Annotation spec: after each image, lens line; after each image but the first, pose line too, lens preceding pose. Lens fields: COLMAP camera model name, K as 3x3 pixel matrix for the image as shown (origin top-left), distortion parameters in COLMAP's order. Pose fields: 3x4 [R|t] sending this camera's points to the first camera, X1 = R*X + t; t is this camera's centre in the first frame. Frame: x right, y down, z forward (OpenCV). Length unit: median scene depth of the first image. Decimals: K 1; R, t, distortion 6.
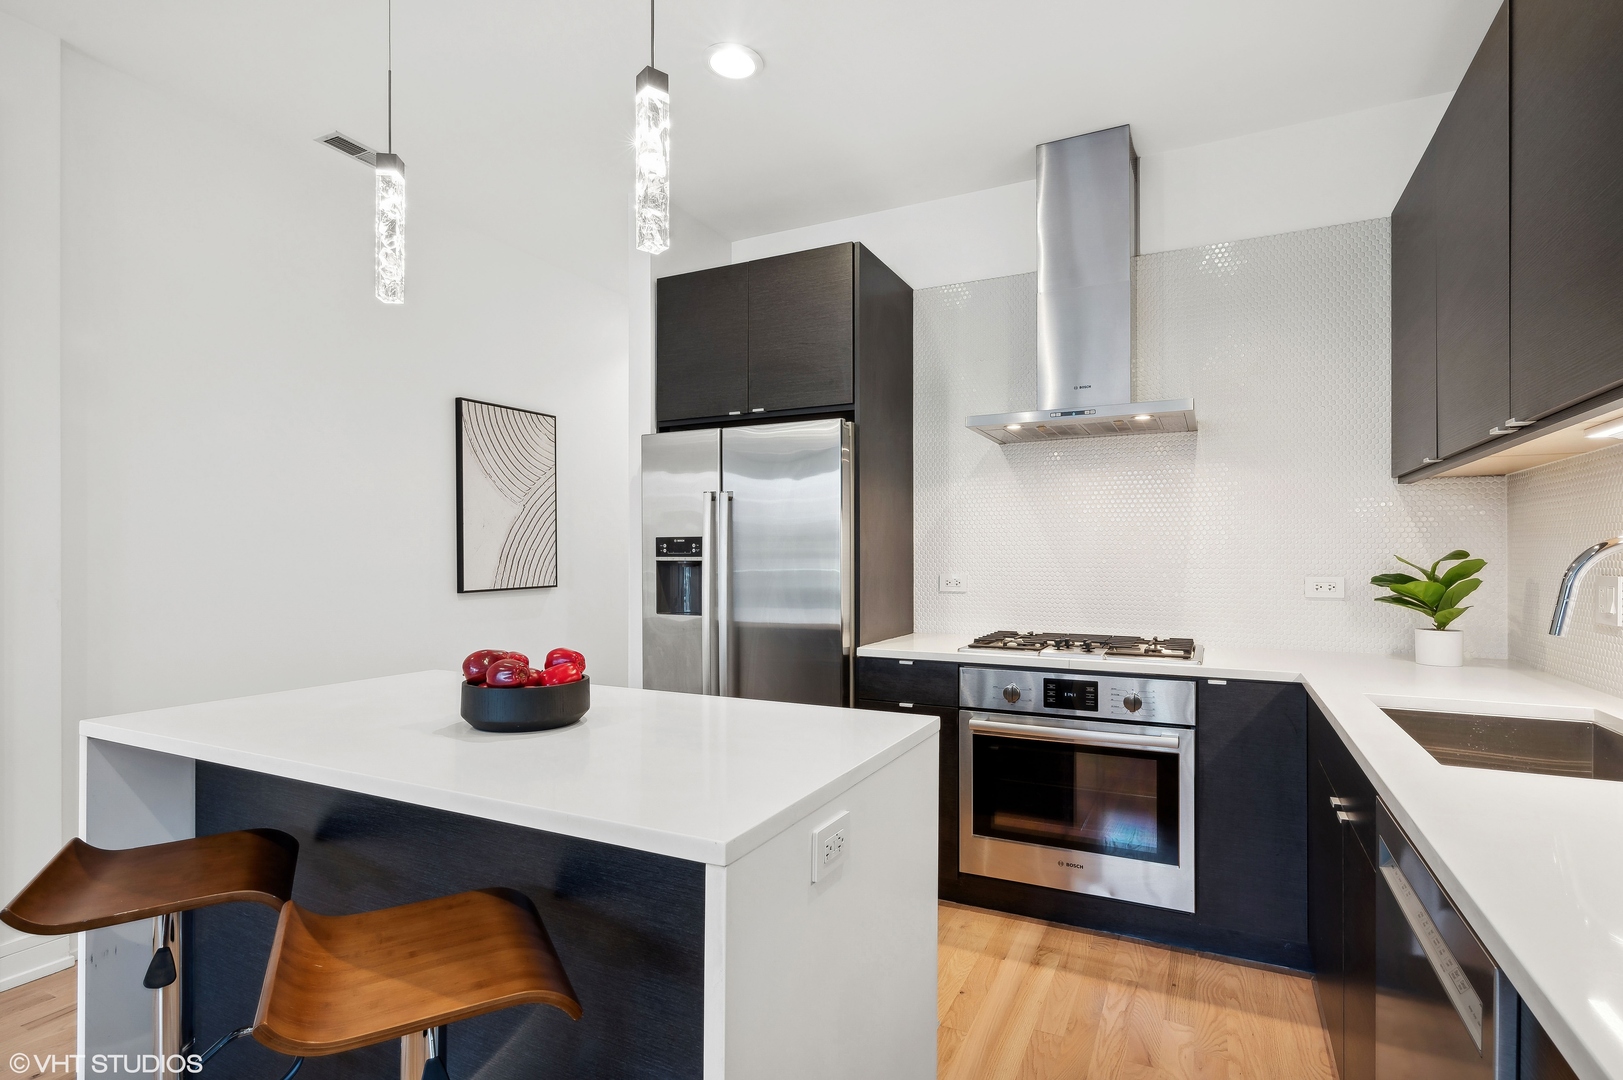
lens RADIAL K [[790.4, 0, 818.0], [0, 790.4, 553.5], [0, 0, 1]] dist [0.000418, 0.002030]
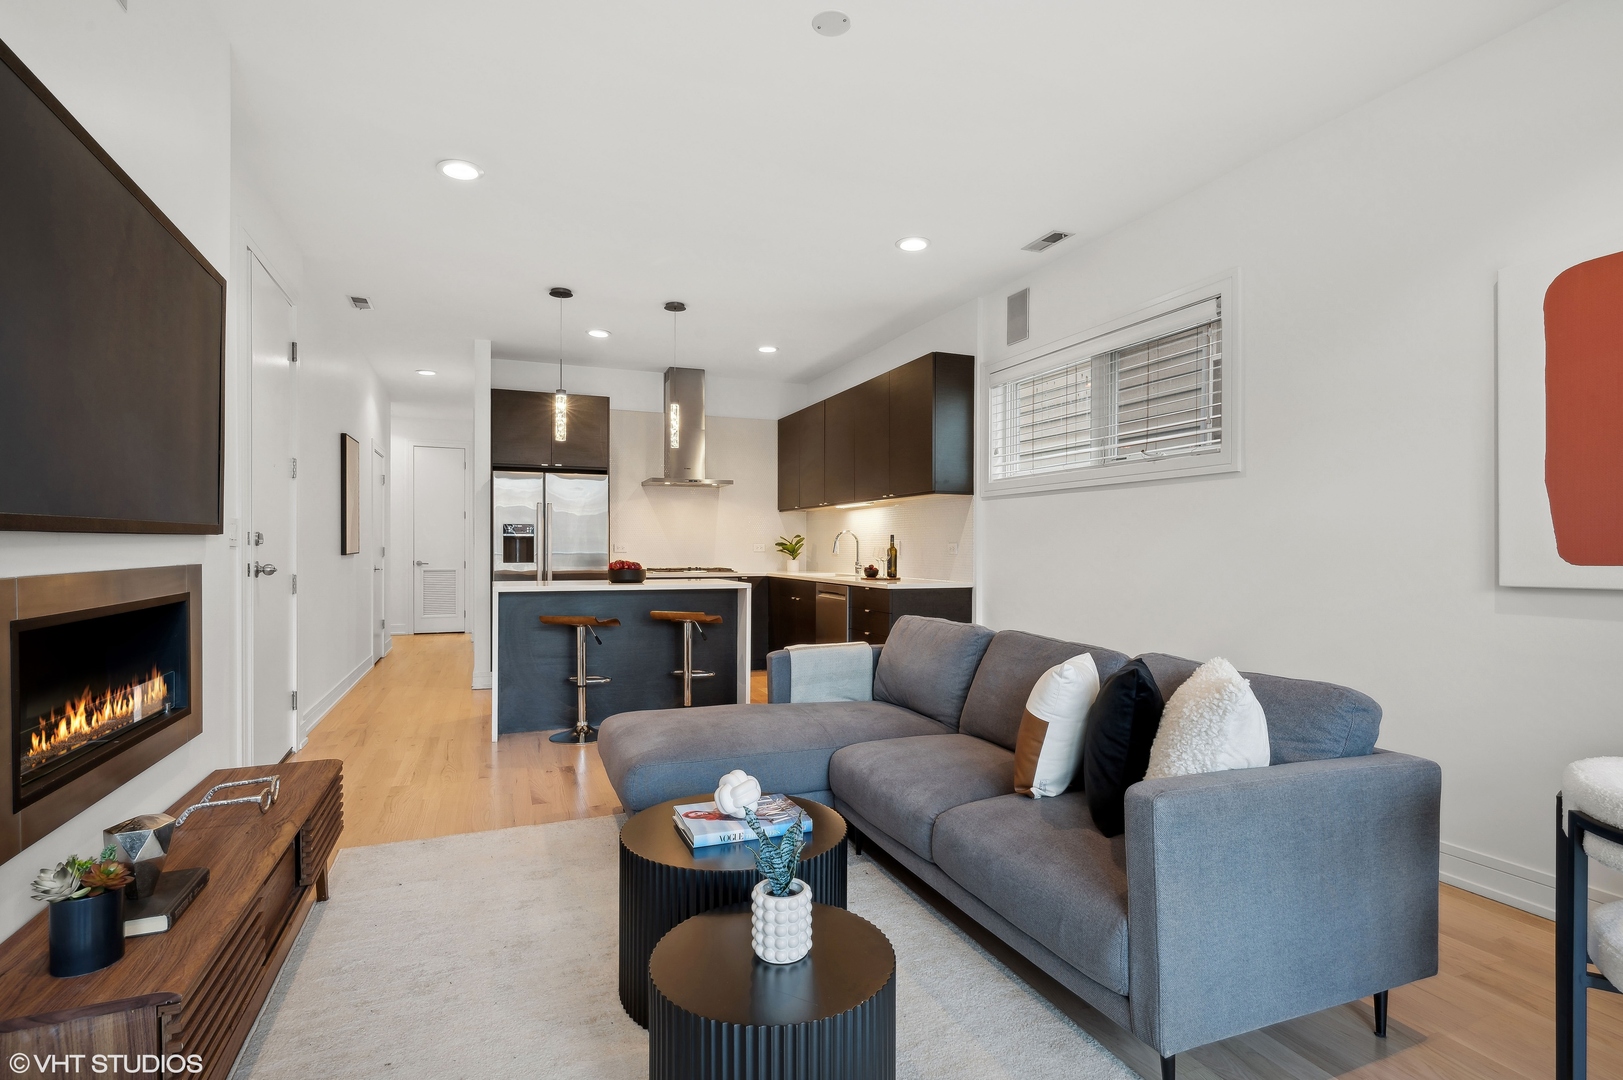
lens RADIAL K [[790.4, 0, 805.7], [0, 790.4, 544.6], [0, 0, 1]] dist [0.000418, 0.002030]
pose [[0.671428, 0.002589, 0.741066, -1.210820], [-0.005134, 0.999986, 0.001158, 0.025359], [-0.741052, -0.004582, 0.671432, -0.920036]]
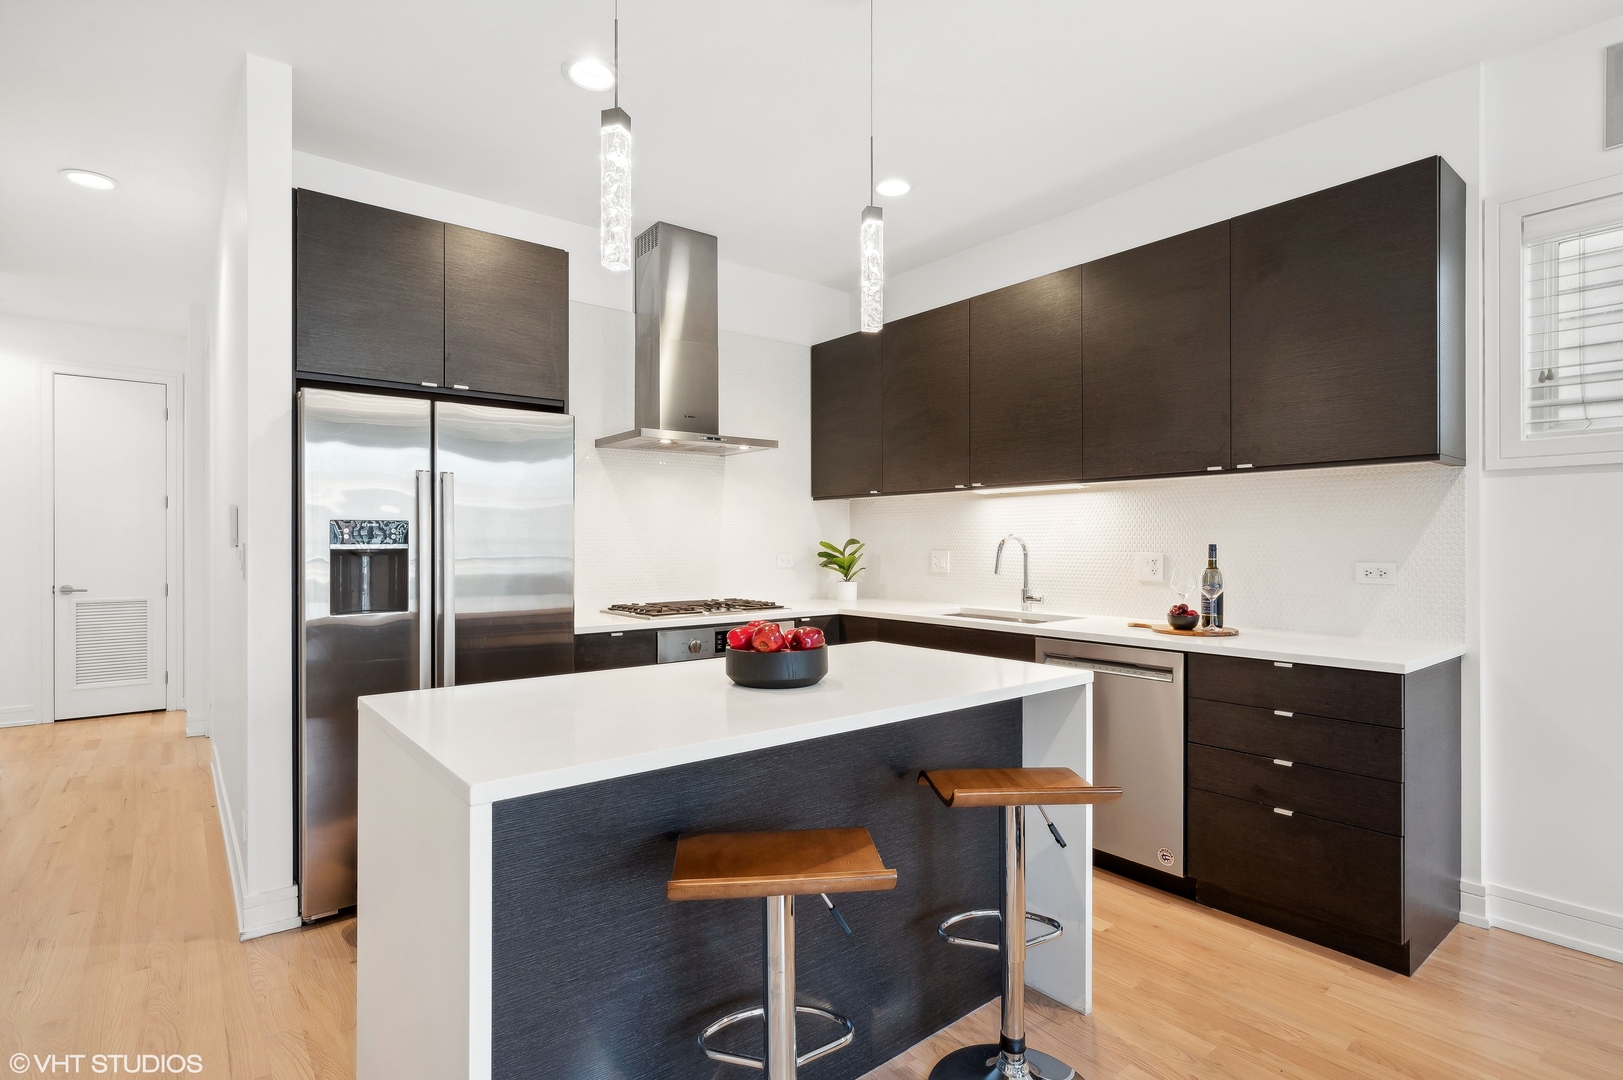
lens RADIAL K [[790.4, 0, 807.2], [0, 790.4, 534.3], [0, 0, 1]] dist [0.000418, 0.002030]
pose [[0.421003, 0.005729, 0.907041, -0.759505], [-0.001725, 0.999983, -0.005515, -0.002610], [-0.907058, 0.000757, 0.421006, 0.238594]]
